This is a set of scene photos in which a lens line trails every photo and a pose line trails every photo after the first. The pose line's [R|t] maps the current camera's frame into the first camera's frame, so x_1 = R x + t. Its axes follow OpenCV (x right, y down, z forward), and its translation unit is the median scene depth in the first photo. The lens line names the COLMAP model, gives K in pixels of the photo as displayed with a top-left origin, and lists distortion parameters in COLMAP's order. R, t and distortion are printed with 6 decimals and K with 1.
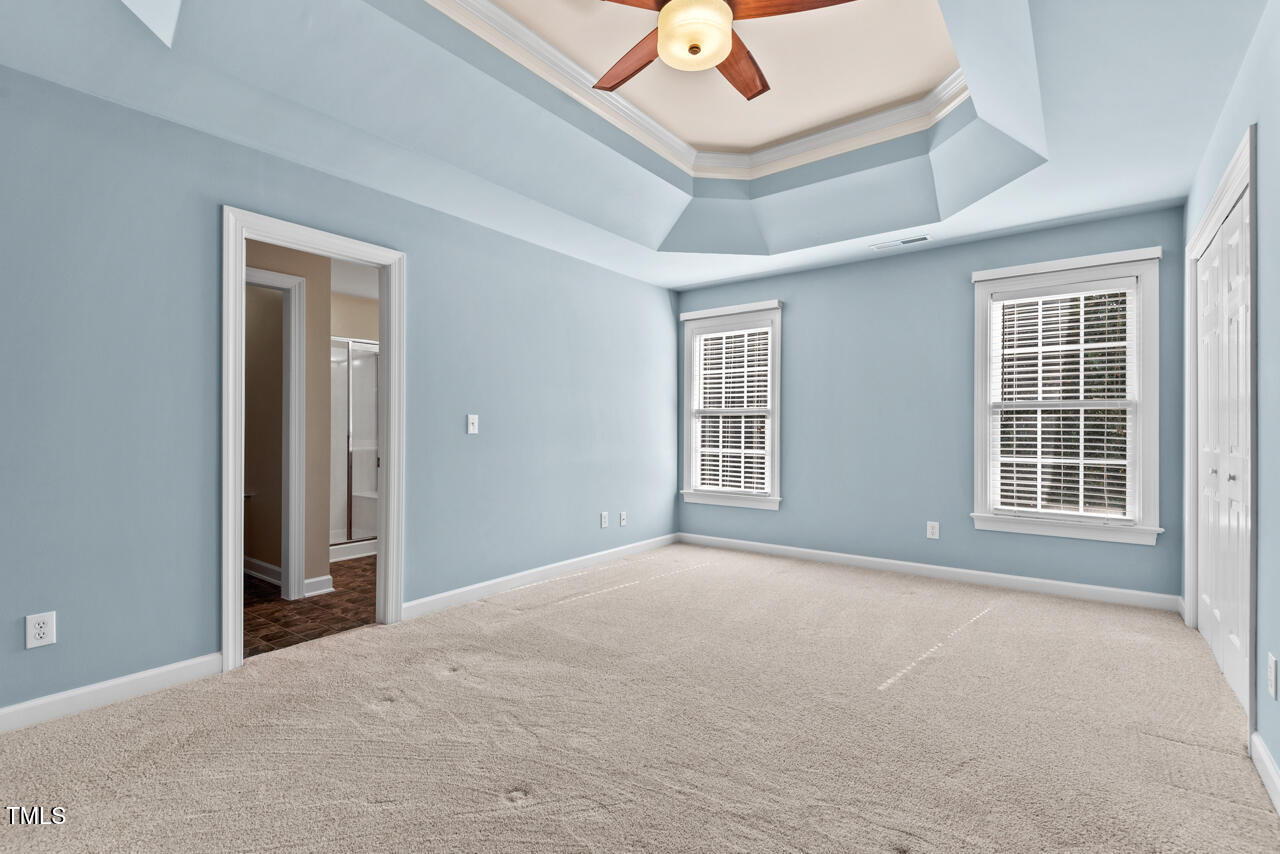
lens RADIAL K [[581.3, 0, 621.4], [0, 581.3, 428.9], [0, 0, 1]] dist [0.023265, -0.014520]
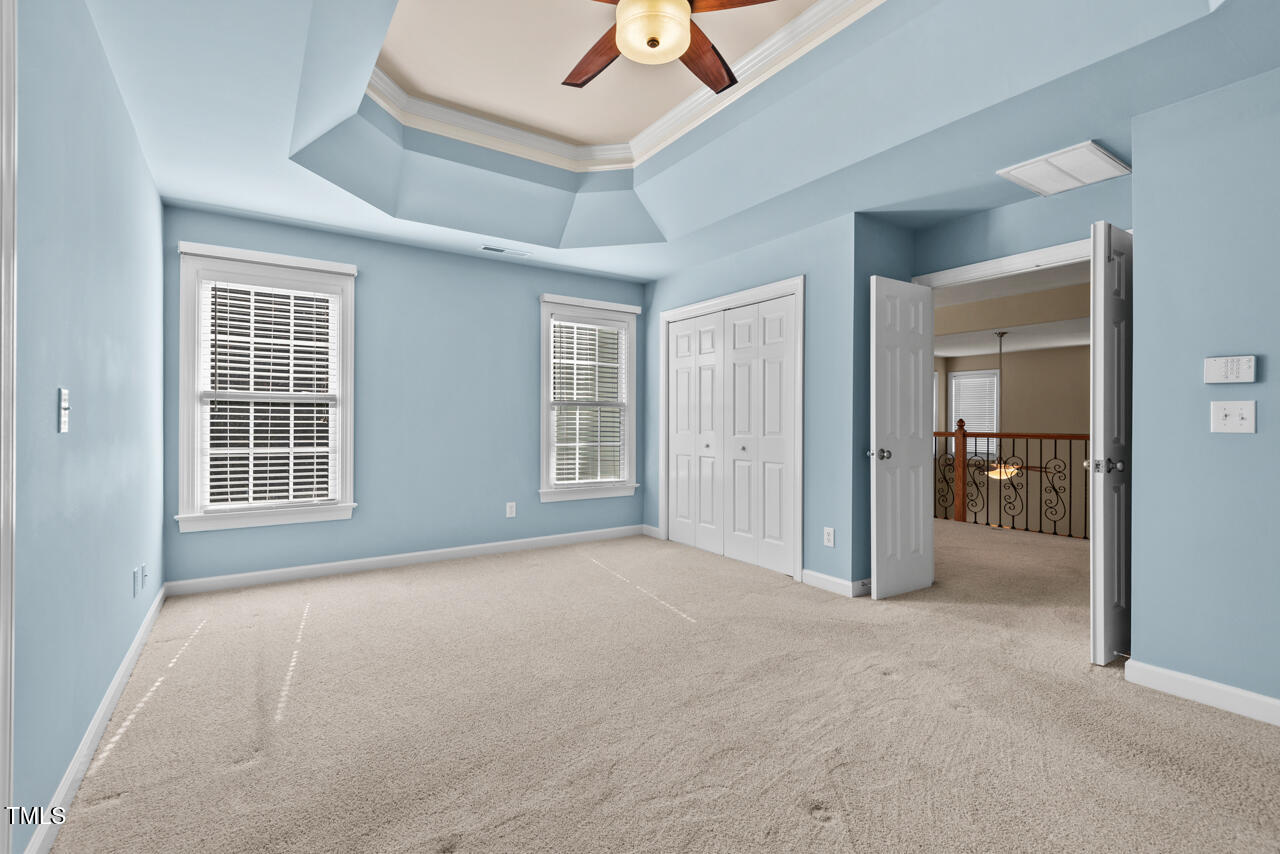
lens RADIAL K [[581.3, 0, 675.9], [0, 581.3, 421.5], [0, 0, 1]] dist [0.023265, -0.014520]
pose [[0.281576, 0.000248, 0.959539, -0.472193], [-0.002304, 0.999997, 0.000417, -0.000355], [-0.959536, -0.002328, 0.281576, 0.381414]]
